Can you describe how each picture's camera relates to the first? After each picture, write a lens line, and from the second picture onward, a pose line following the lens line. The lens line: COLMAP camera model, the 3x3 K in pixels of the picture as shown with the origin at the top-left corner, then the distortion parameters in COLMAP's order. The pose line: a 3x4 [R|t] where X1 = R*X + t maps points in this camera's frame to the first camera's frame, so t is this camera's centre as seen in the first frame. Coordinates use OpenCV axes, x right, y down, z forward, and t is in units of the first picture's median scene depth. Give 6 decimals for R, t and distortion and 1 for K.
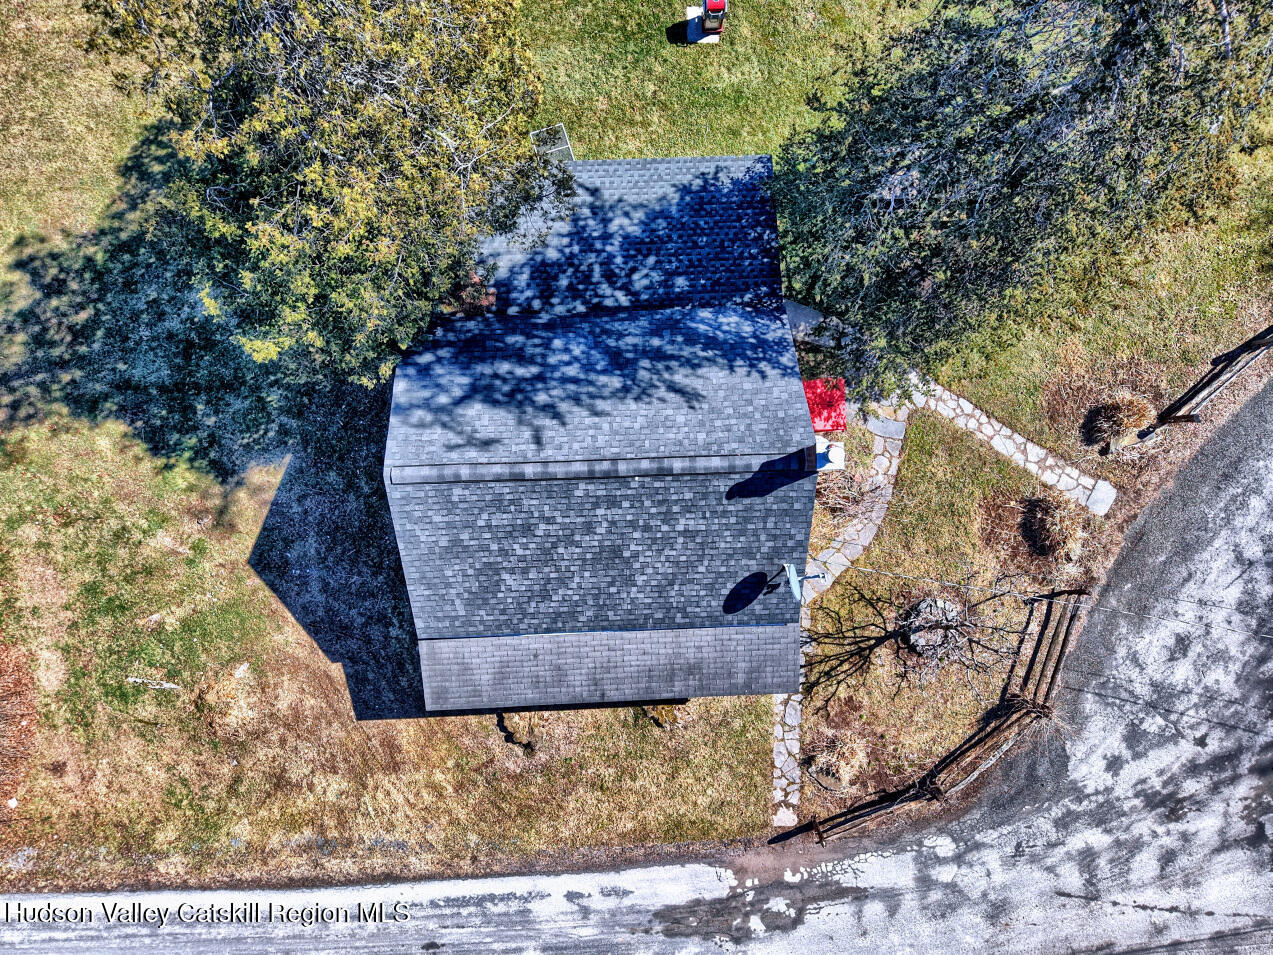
lens RADIAL K [[845.7, 0, 637.3], [0, 845.7, 478.1], [0, 0, 1]] dist [0.007861, -0.016727]
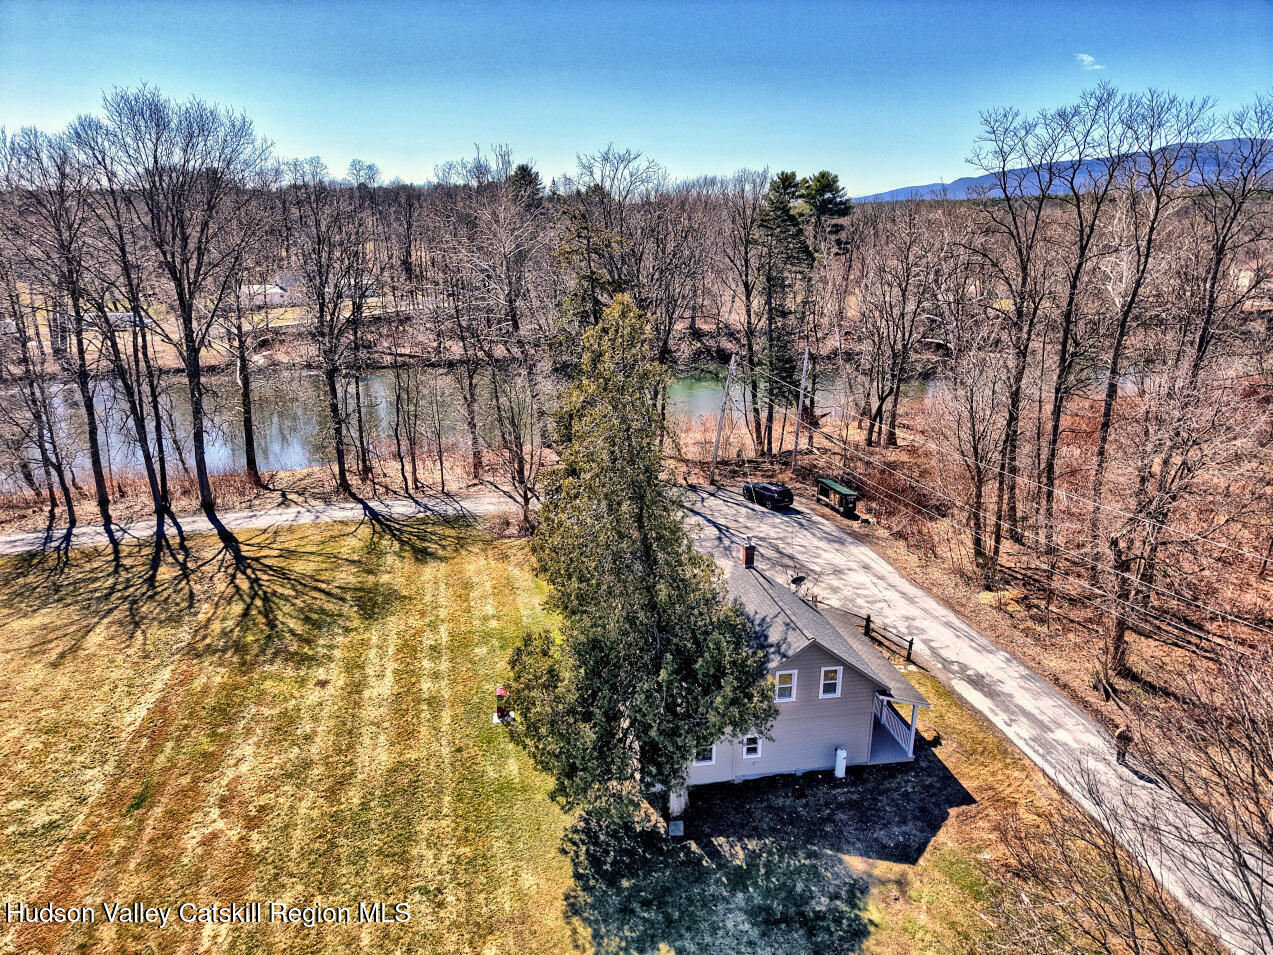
lens RADIAL K [[845.7, 0, 624.7], [0, 845.7, 481.2], [0, 0, 1]] dist [0.007861, -0.016727]
pose [[-0.130020, -0.301148, 0.944672, -1.493552], [0.991117, -0.012605, 0.132394, -0.531485], [-0.027963, 0.953494, 0.300112, 0.005974]]
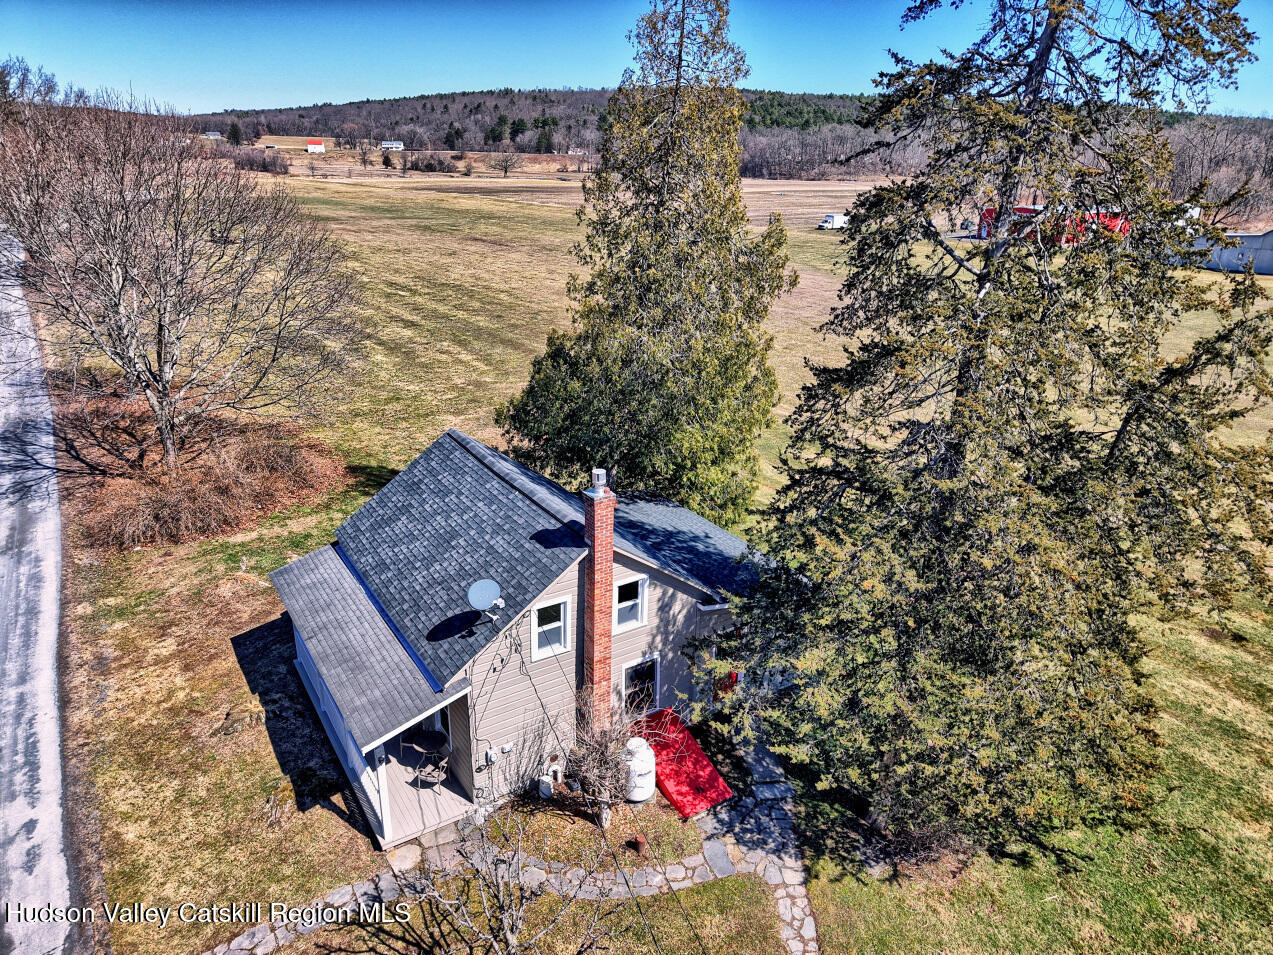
lens RADIAL K [[845.7, 0, 636.6], [0, 845.7, 477.5], [0, 0, 1]] dist [0.007861, -0.016727]
pose [[0.507942, 0.297337, -0.808447, 0.790665], [-0.861389, 0.177653, -0.475866, 0.316727], [0.002131, 0.938099, 0.346360, 0.398704]]
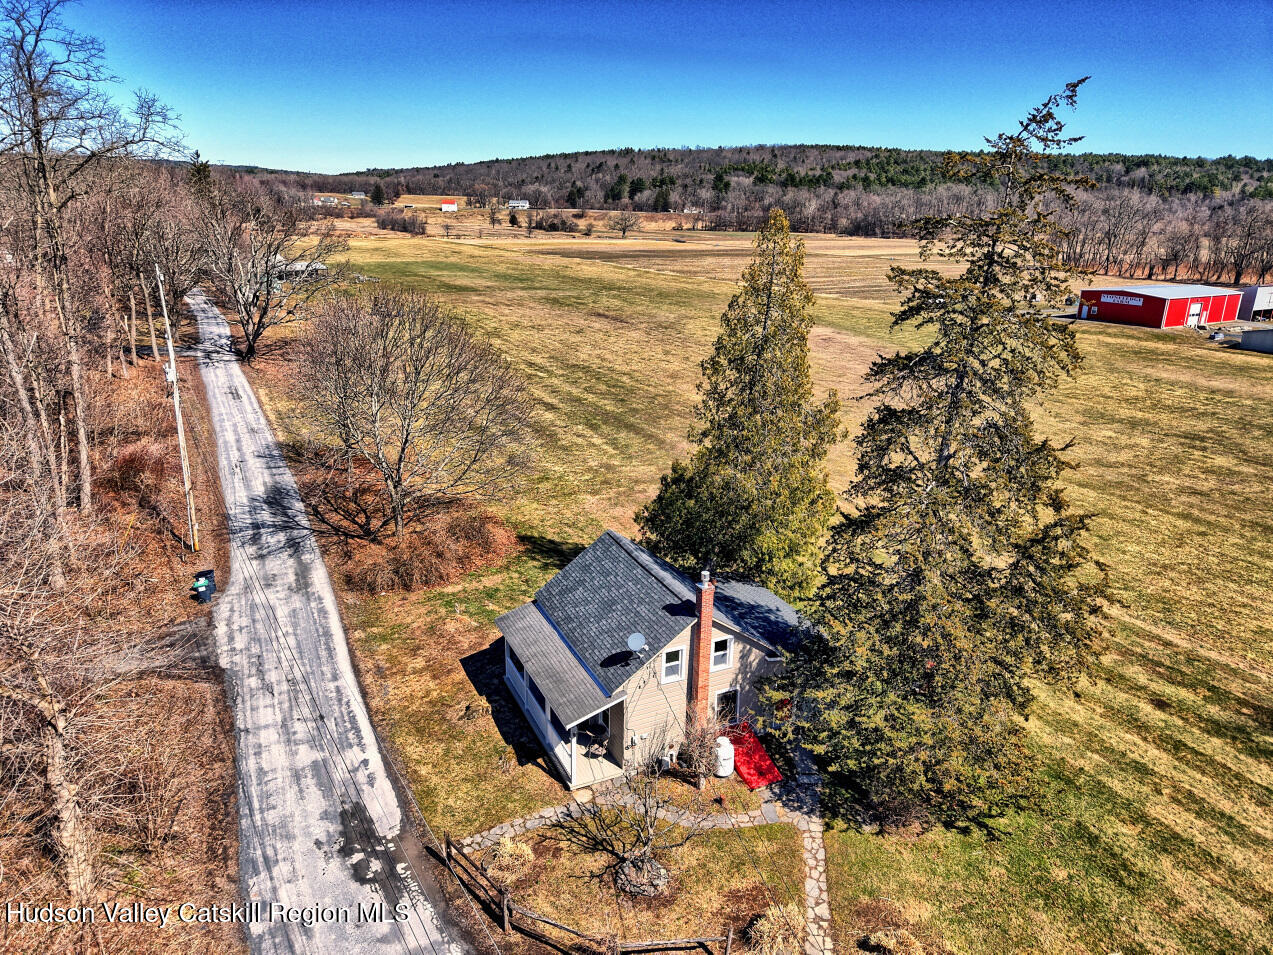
lens RADIAL K [[845.7, 0, 633.0], [0, 845.7, 475.5], [0, 0, 1]] dist [0.007861, -0.016727]
pose [[0.390146, 0.267490, -0.881042, 1.219038], [-0.920738, 0.118677, -0.371694, 0.552363], [0.005135, 0.956224, 0.292589, 0.131049]]
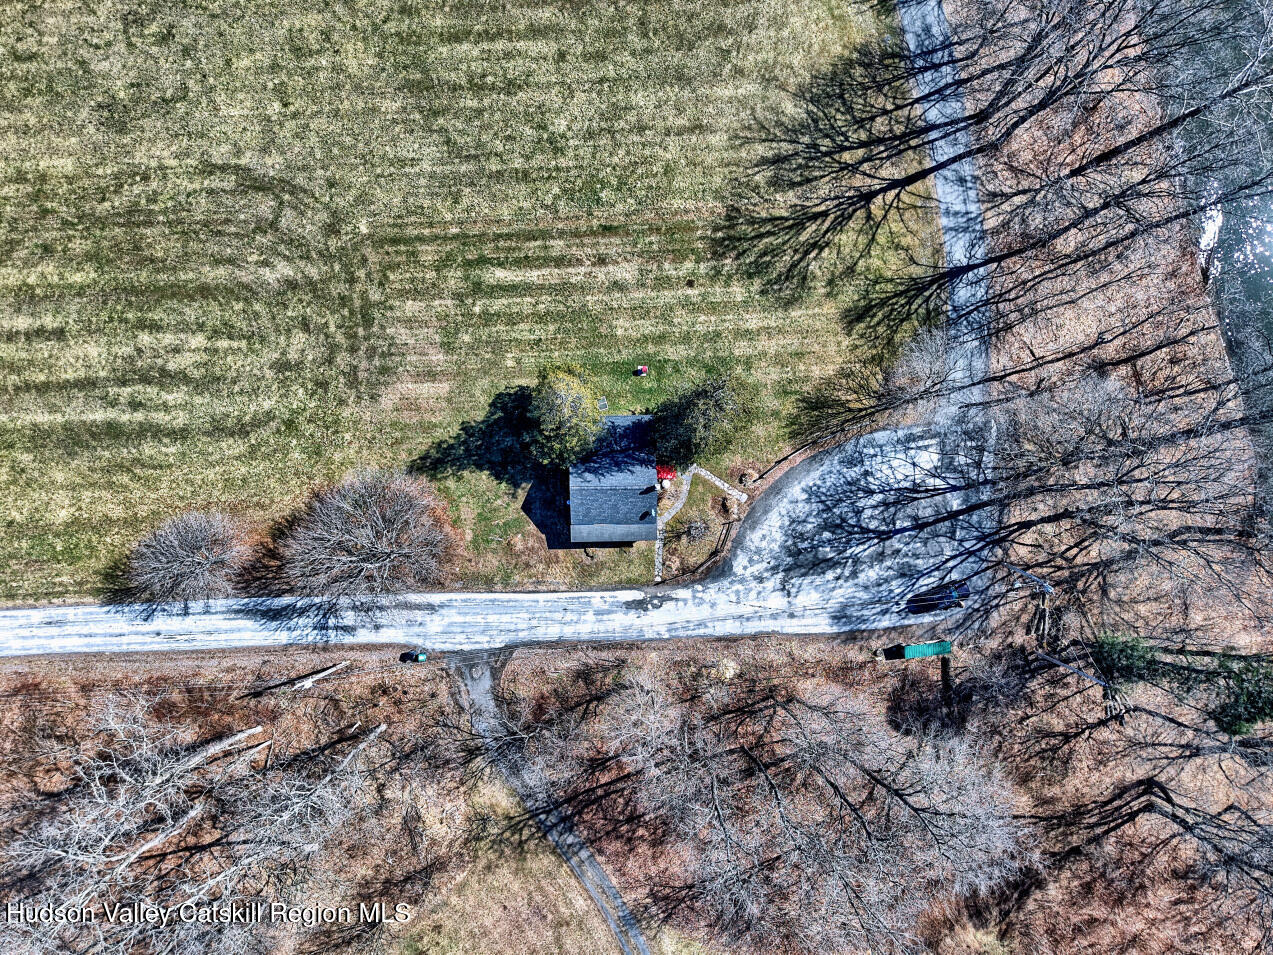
lens RADIAL K [[845.7, 0, 627.3], [0, 845.7, 480.7], [0, 0, 1]] dist [0.007861, -0.016727]
pose [[0.999555, 0.026136, -0.014408, 0.079702], [-0.026184, 0.999652, -0.003123, -0.027431], [0.014321, 0.003498, 0.999891, -2.843300]]
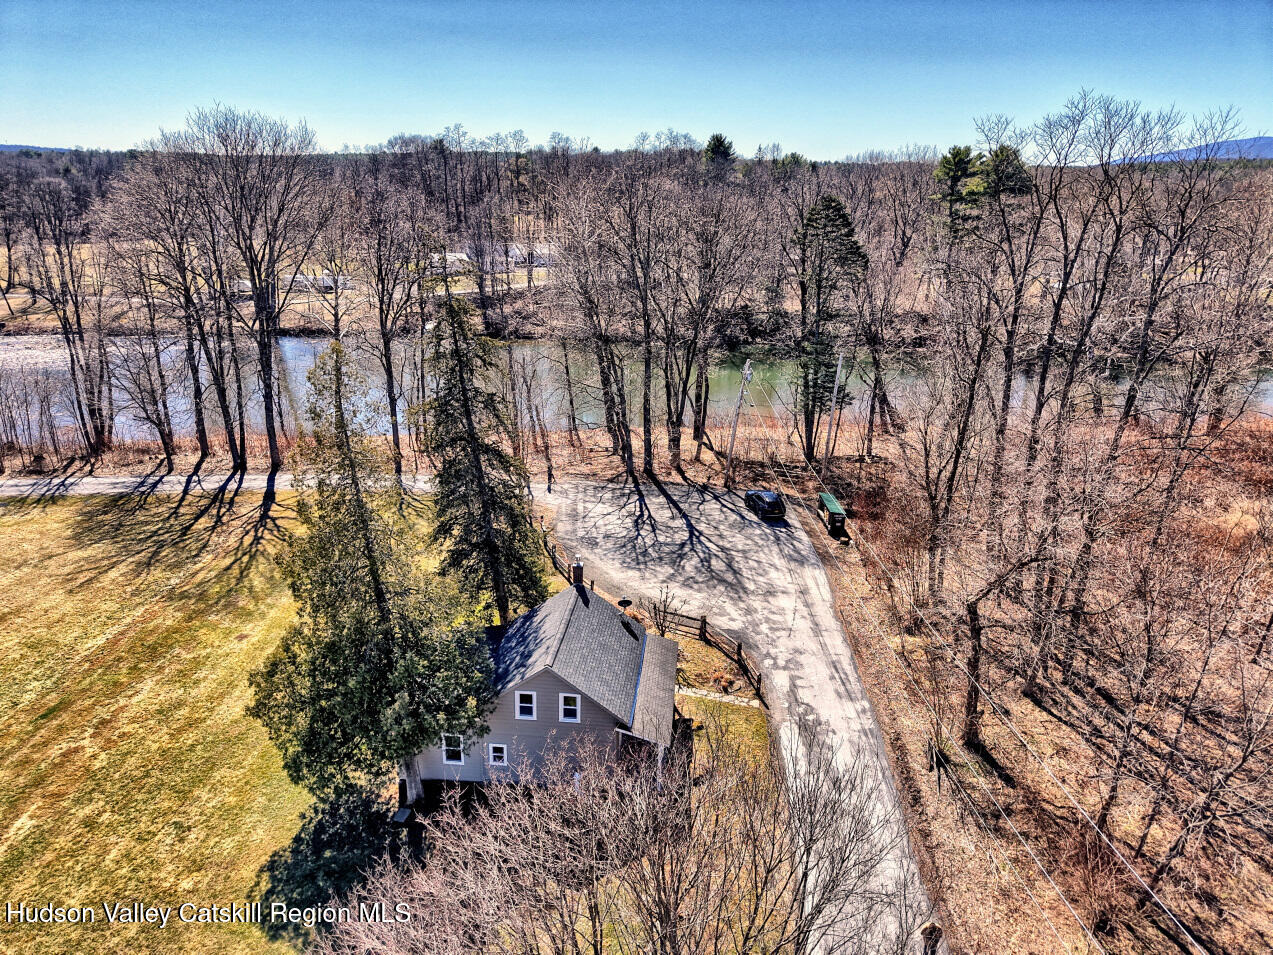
lens RADIAL K [[845.7, 0, 629.9], [0, 845.7, 469.0], [0, 0, 1]] dist [0.007861, -0.016727]
pose [[0.138844, -0.328769, 0.934148, -1.552621], [0.989911, 0.072990, -0.121444, 0.314400], [-0.028257, 0.941585, 0.335587, -0.176384]]
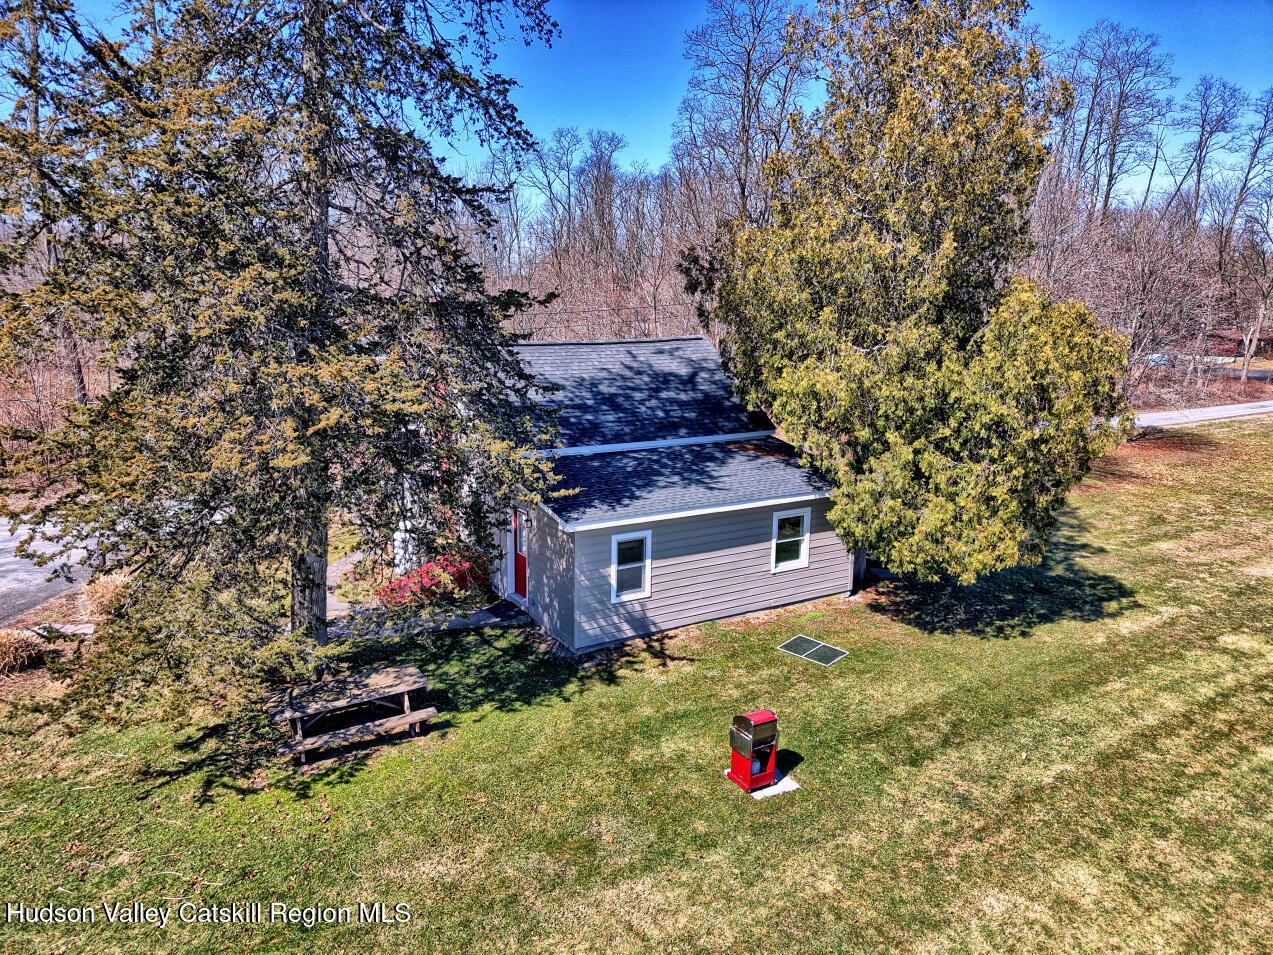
lens RADIAL K [[845.7, 0, 638.2], [0, 845.7, 471.5], [0, 0, 1]] dist [0.007861, -0.016727]
pose [[-0.872477, 0.063187, -0.484552, 0.433636], [-0.487722, -0.173840, 0.855516, -0.978736], [-0.030177, 0.982745, 0.182489, 0.690179]]
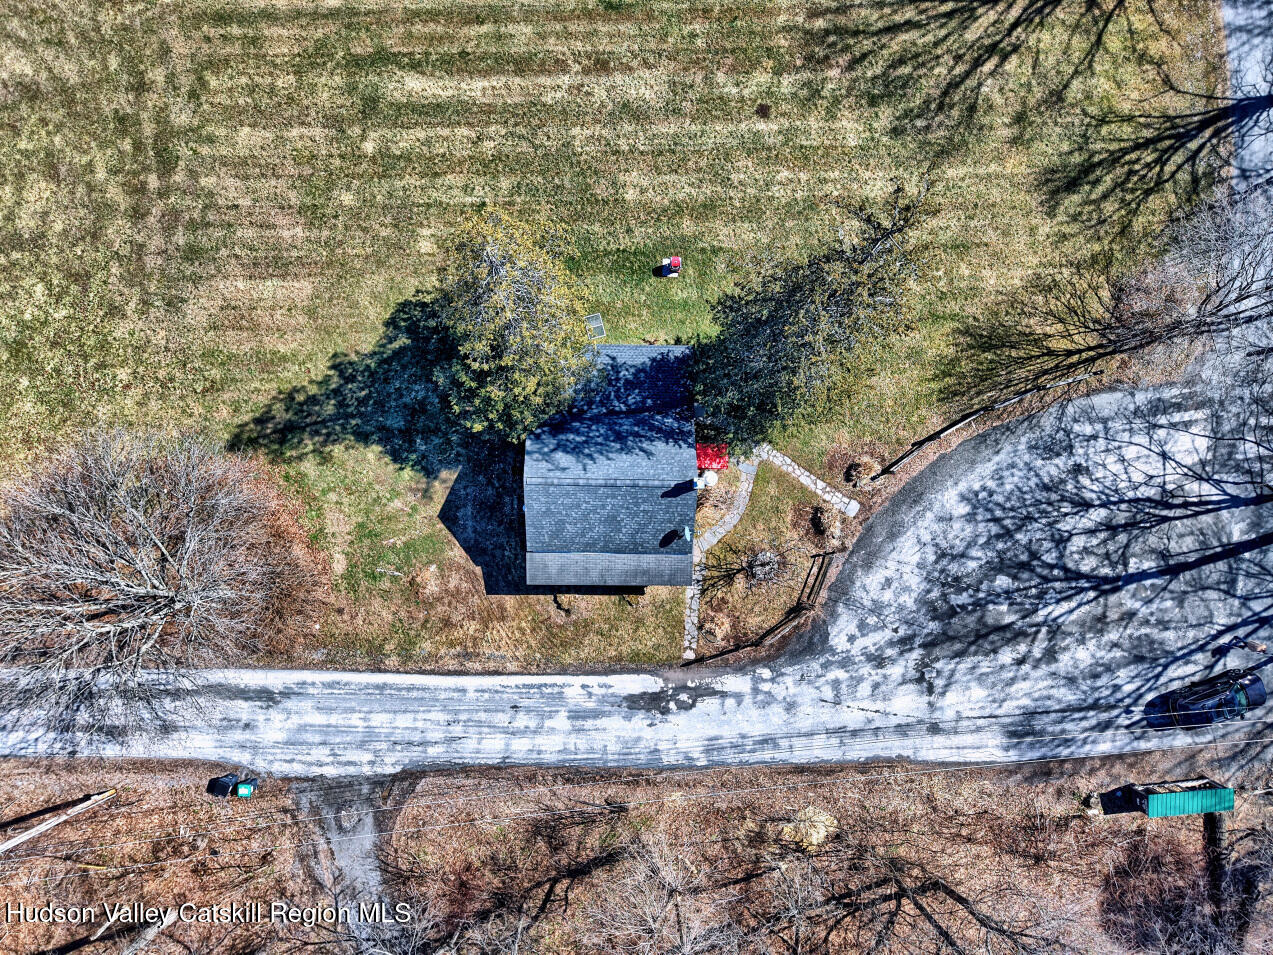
lens RADIAL K [[845.7, 0, 634.1], [0, 845.7, 478.6], [0, 0, 1]] dist [0.007861, -0.016727]
pose [[0.998491, 0.054231, -0.008598, 0.035187], [-0.054255, 0.998524, -0.002575, -0.014482], [0.008446, 0.003038, 0.999960, -1.068559]]
